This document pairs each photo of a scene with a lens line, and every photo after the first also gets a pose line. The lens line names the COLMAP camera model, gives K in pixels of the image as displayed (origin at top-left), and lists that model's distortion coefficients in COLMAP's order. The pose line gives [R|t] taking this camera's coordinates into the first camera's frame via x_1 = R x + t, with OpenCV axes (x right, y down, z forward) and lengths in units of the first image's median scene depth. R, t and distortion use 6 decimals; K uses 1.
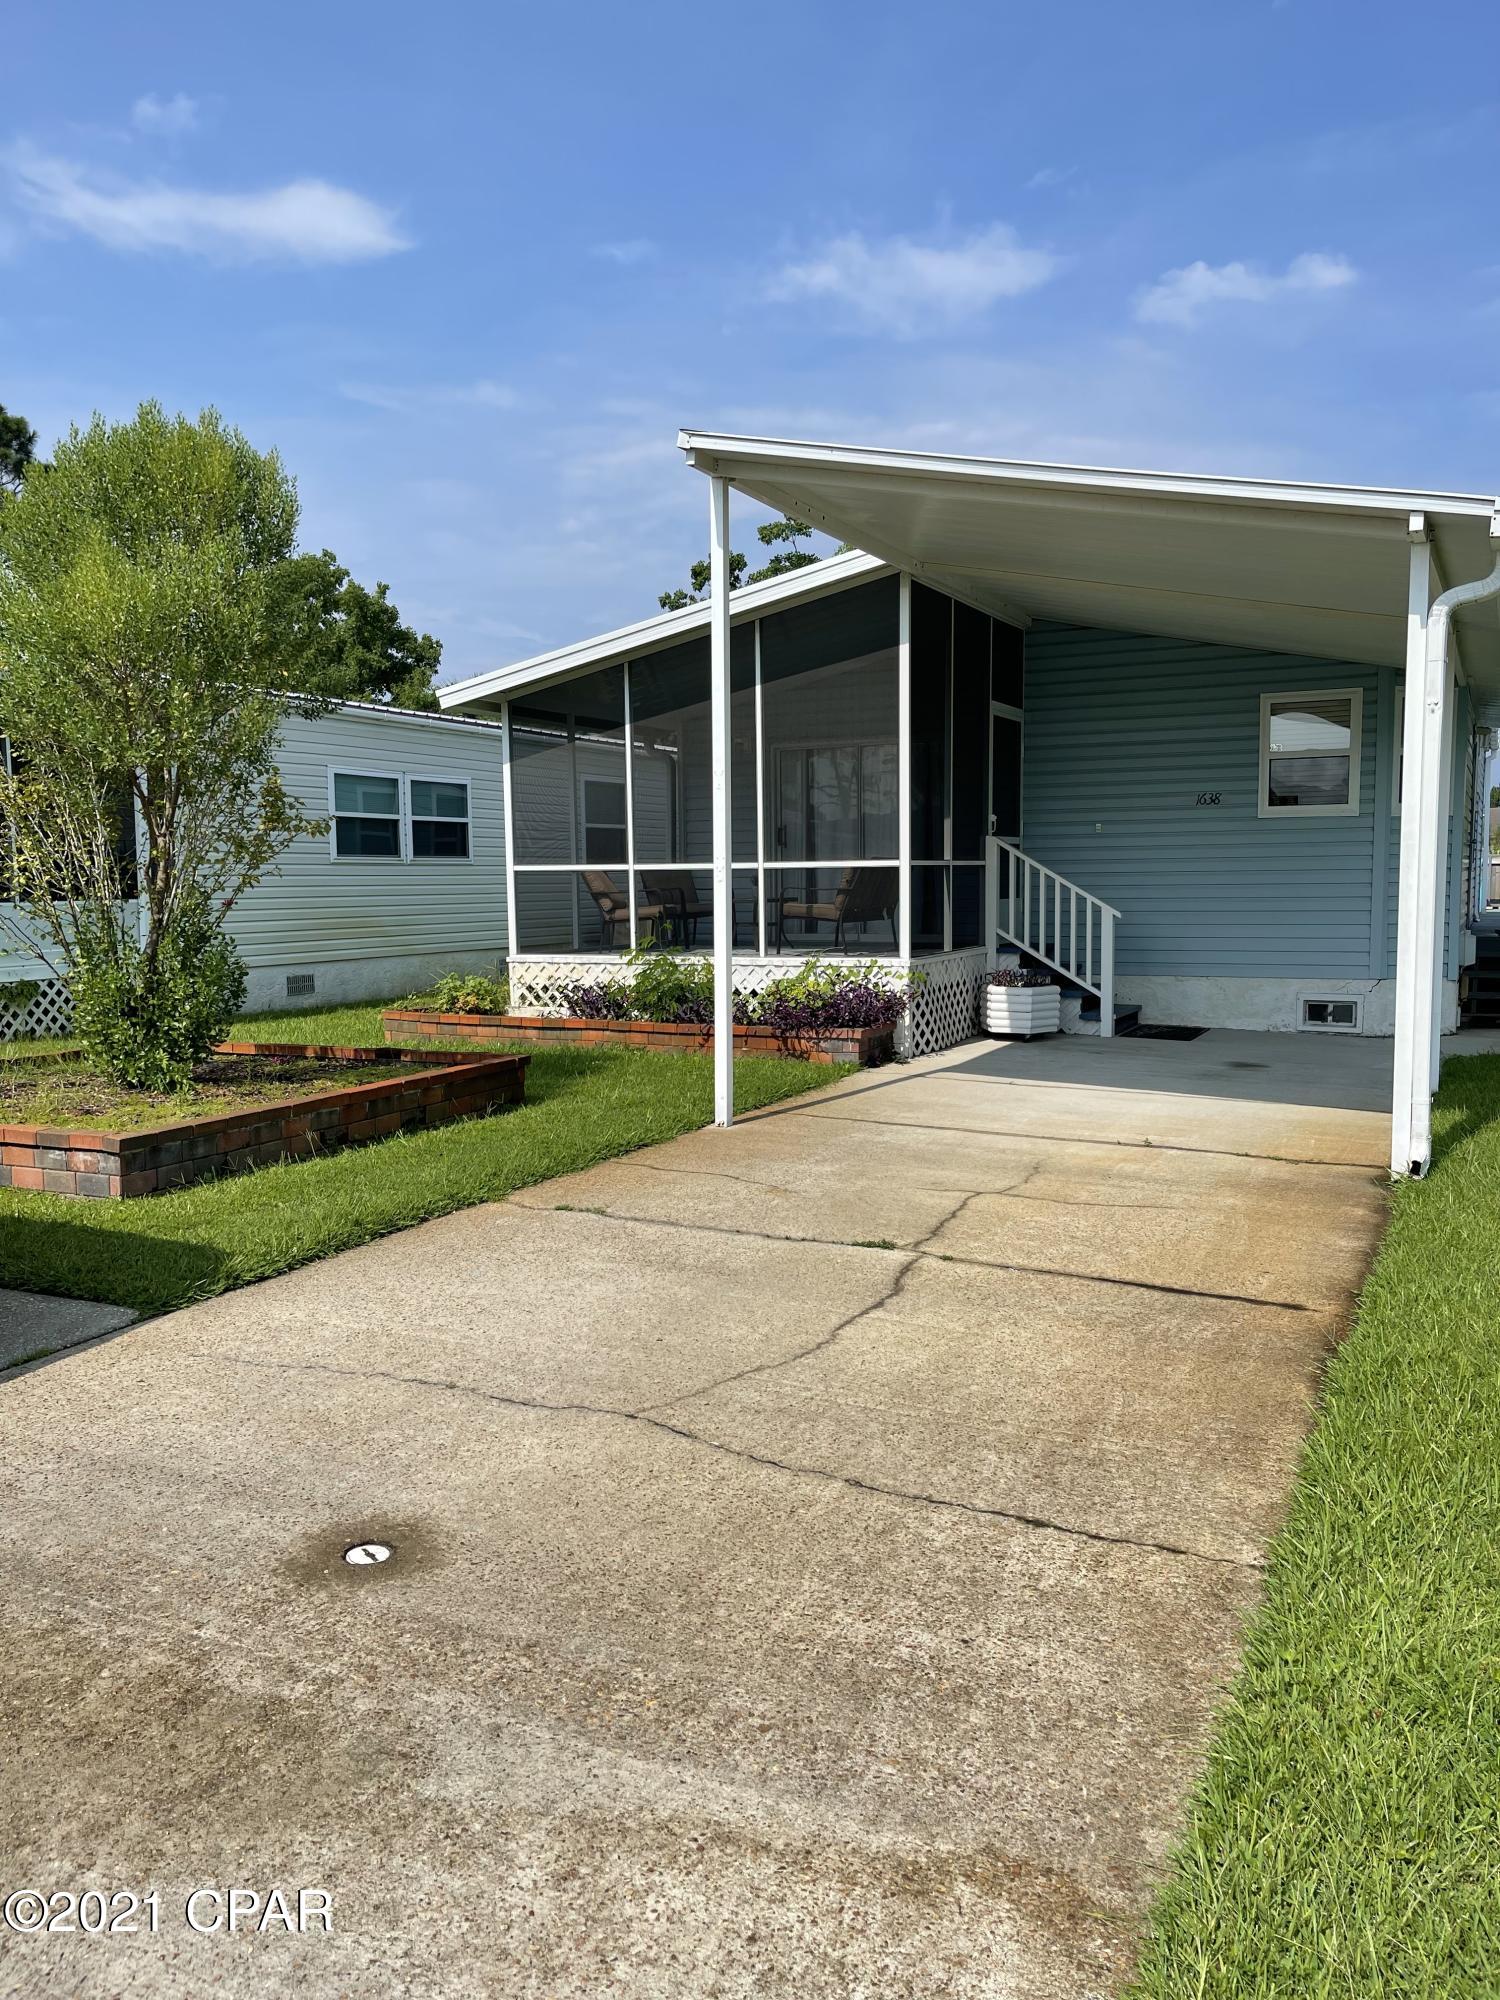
lens RADIAL K [[1515.3, 0, 723.5], [0, 1515.3, 1005.1], [0, 0, 1]] dist [0.064857, -0.075858]
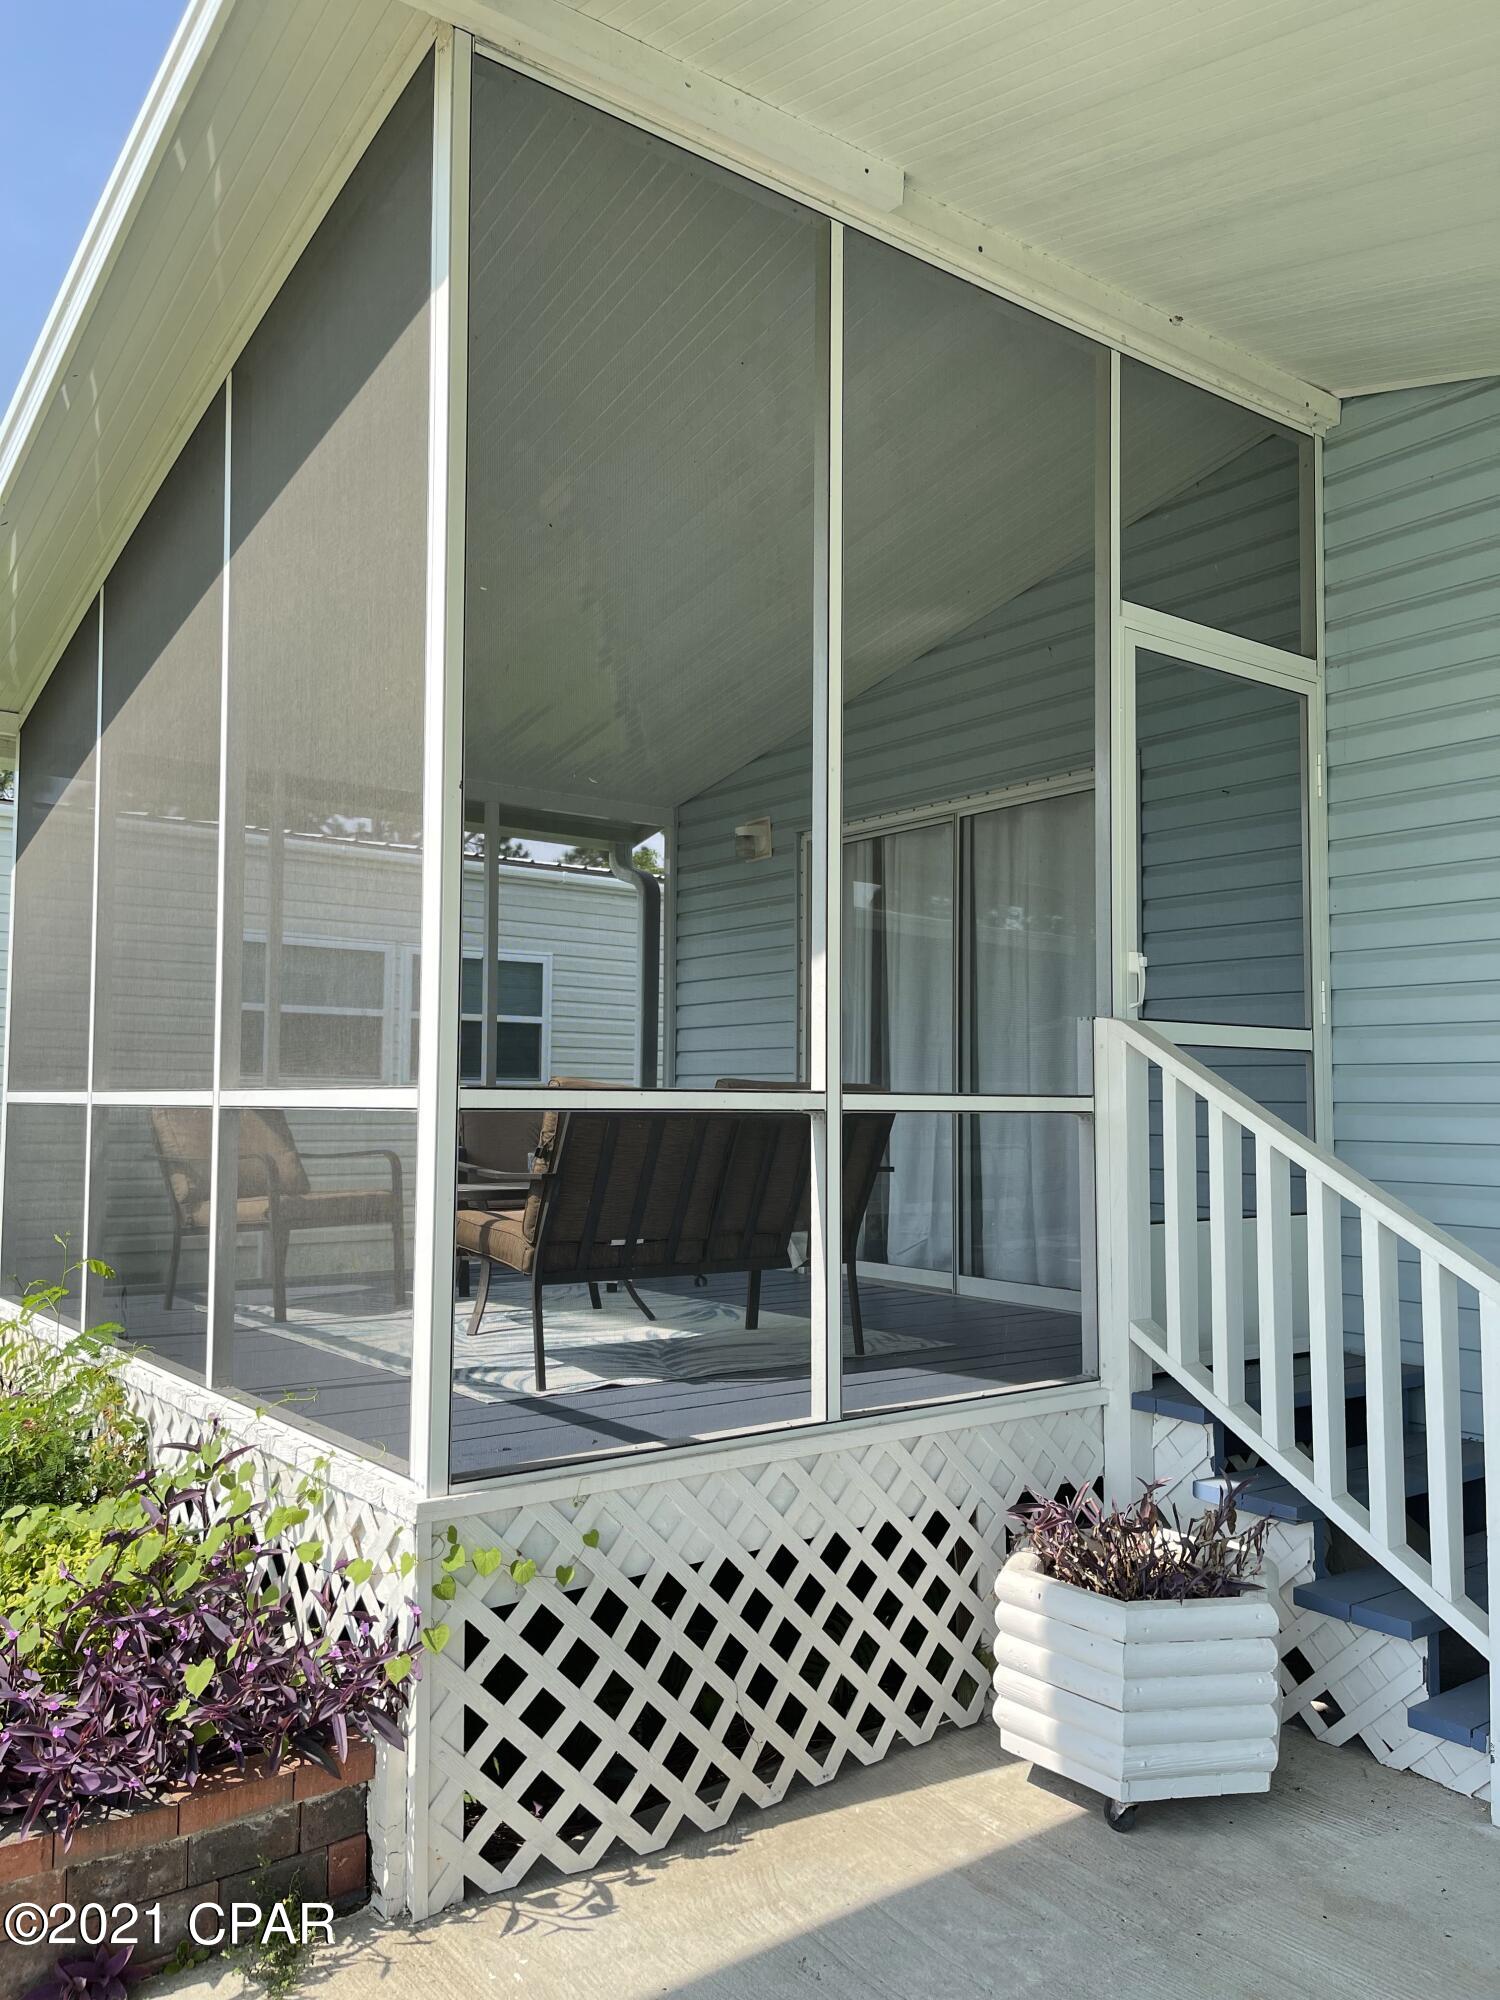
lens RADIAL K [[1515.3, 0, 723.5], [0, 1515.3, 1005.1], [0, 0, 1]] dist [0.064857, -0.075858]
pose [[0.899728, -0.011672, -0.436295, 0.528433], [-0.053313, 0.989218, -0.136406, -0.149414], [0.433182, 0.145988, 0.889405, 1.517660]]
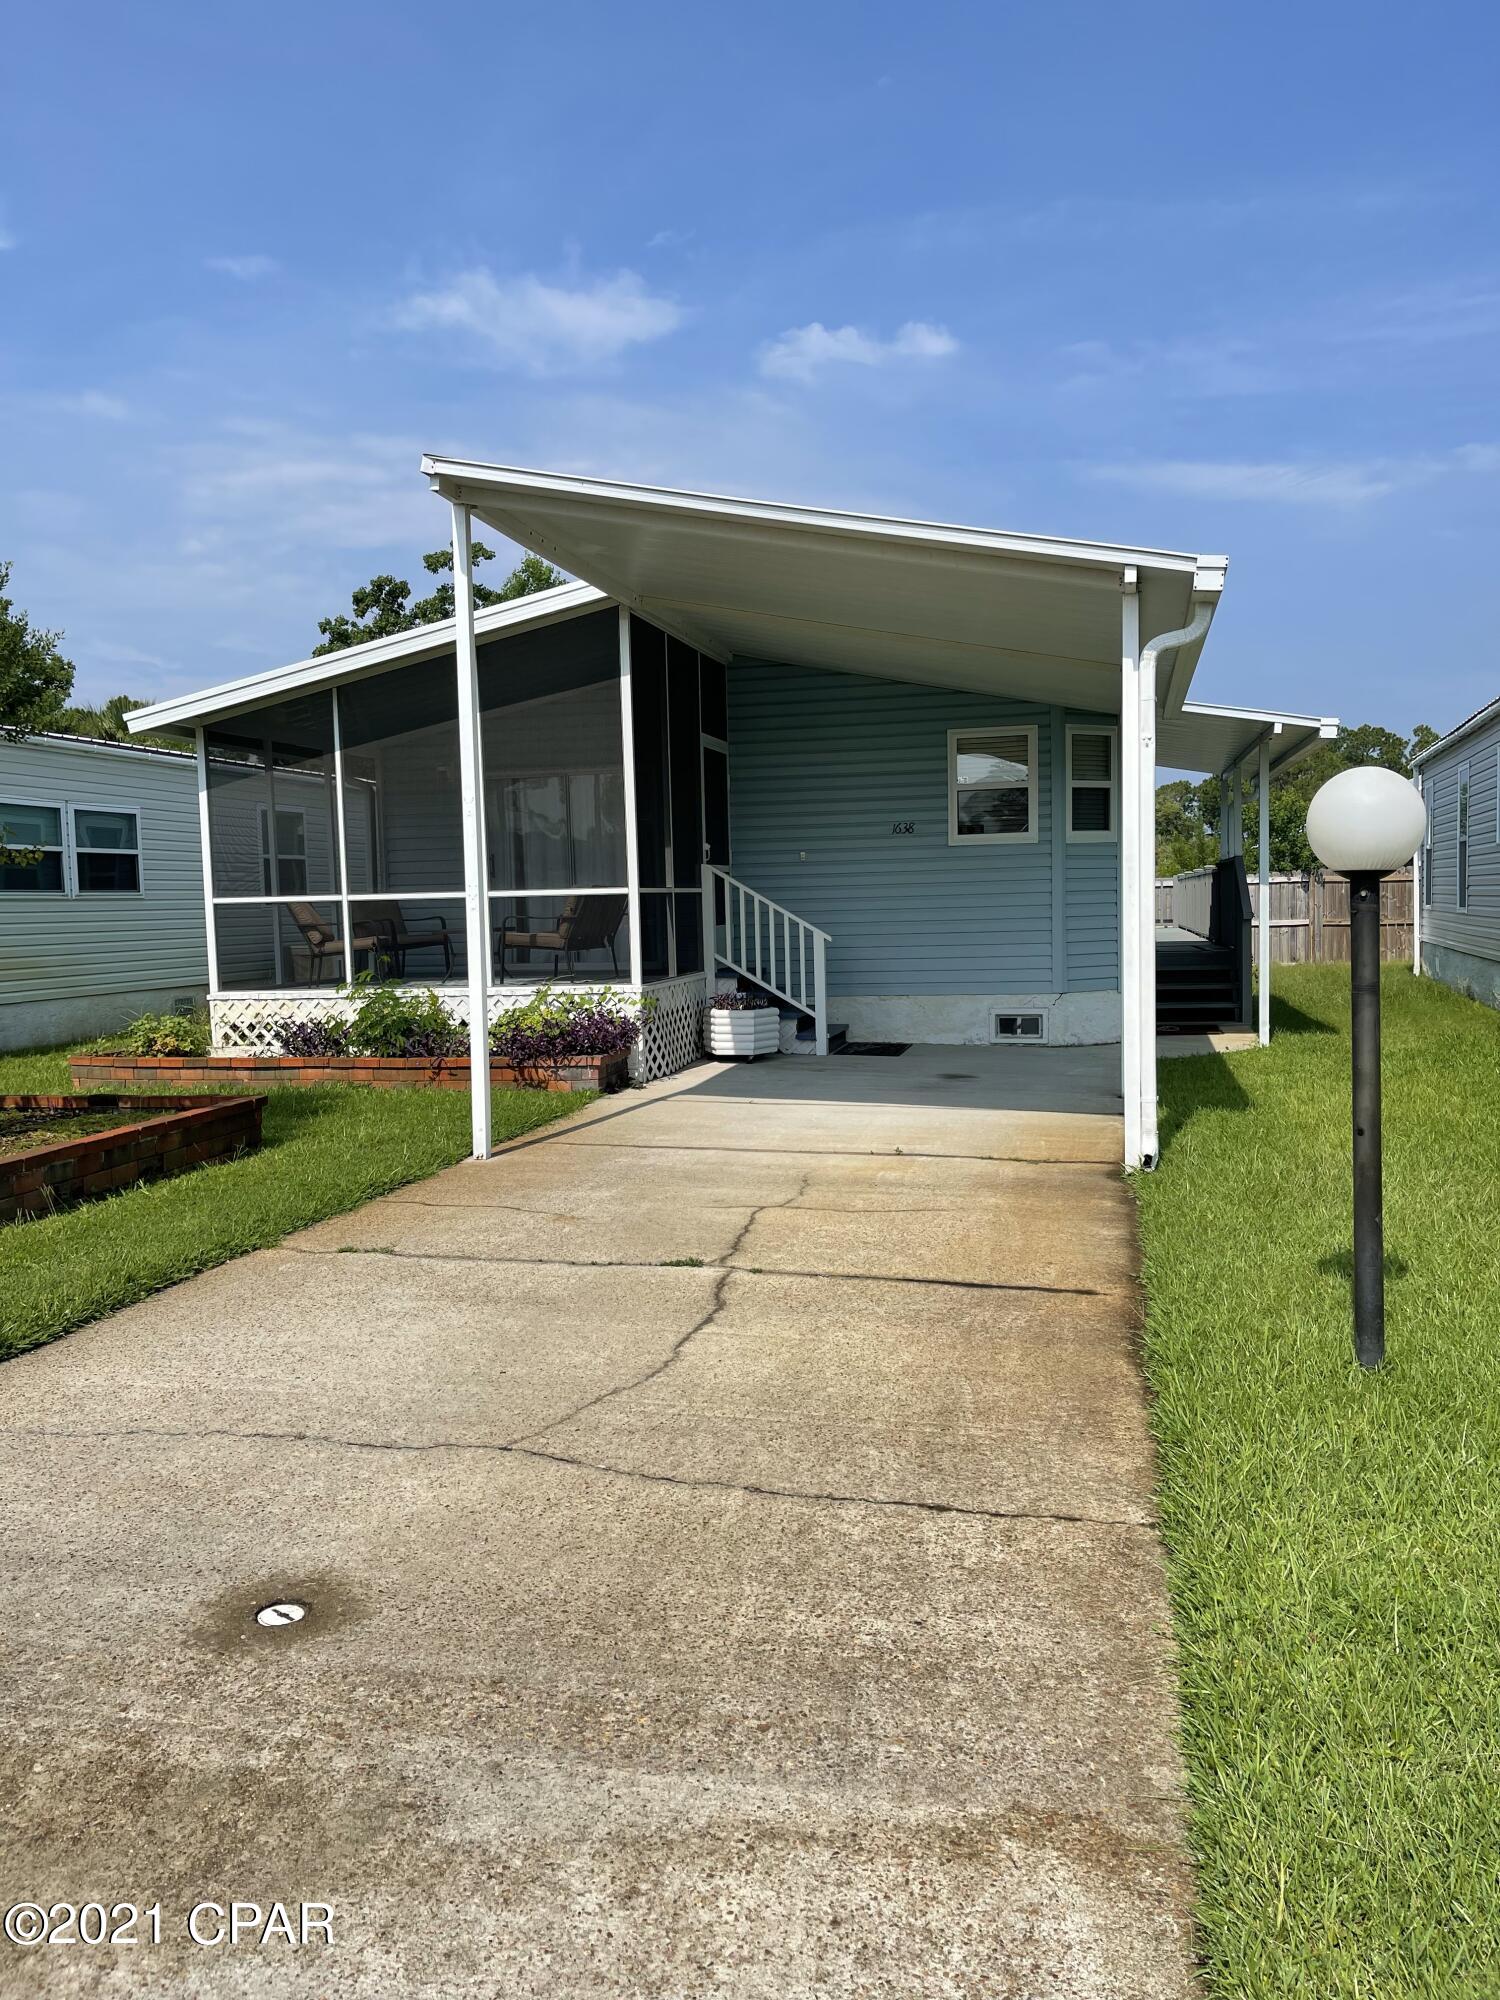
lens RADIAL K [[1521.1, 0, 724.7], [0, 1521.1, 997.4], [0, 0, 1]] dist [0.061762, -0.075182]
pose [[0.974056, -0.027895, 0.224581, -0.098674], [0.033736, 0.999184, -0.022214, 0.004300], [-0.223779, 0.029214, 0.974202, -0.000999]]
